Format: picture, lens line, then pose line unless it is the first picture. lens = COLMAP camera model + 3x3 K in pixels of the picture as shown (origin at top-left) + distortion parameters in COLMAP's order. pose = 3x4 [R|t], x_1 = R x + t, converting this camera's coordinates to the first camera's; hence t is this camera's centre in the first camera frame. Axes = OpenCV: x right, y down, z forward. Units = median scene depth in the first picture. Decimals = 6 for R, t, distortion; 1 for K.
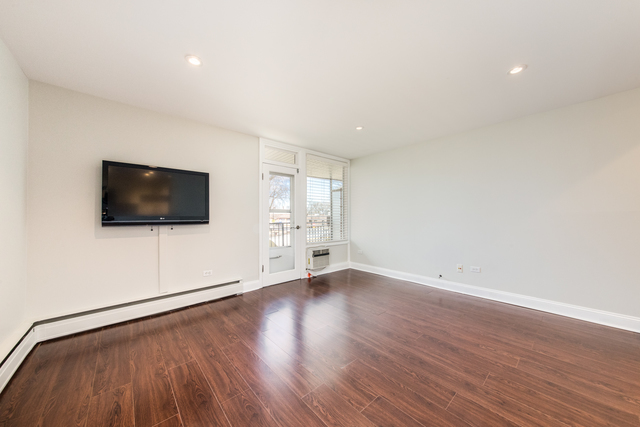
lens RADIAL K [[225.6, 0, 320.0], [0, 225.6, 213.5], [0, 0, 1]] dist [-0.000053, 0.000073]
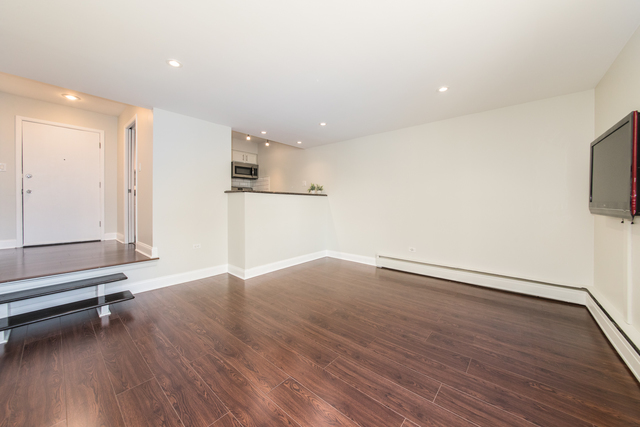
lens RADIAL K [[234.8, 0, 320.8], [0, 234.8, 203.9], [0, 0, 1]] dist [-0.000642, -0.000089]
pose [[-0.990750, 0.005019, -0.135609, 0.221330], [0.006061, 0.999955, -0.007271, 0.017839], [0.135566, -0.008025, -0.990736, 1.372019]]
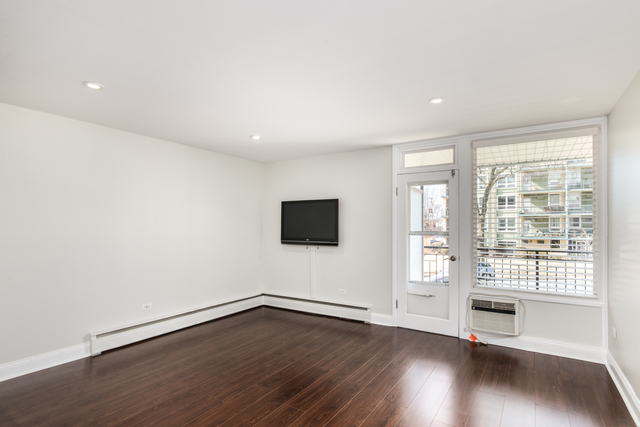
lens RADIAL K [[325.7, 0, 317.7], [0, 325.7, 225.5], [0, 0, 1]] dist [0.000745, 0.000281]
pose [[0.266645, 0.001416, -0.963794, 0.964819], [0.009304, 0.999949, 0.004043, -0.056933], [0.963750, -0.010045, 0.266618, 0.487648]]
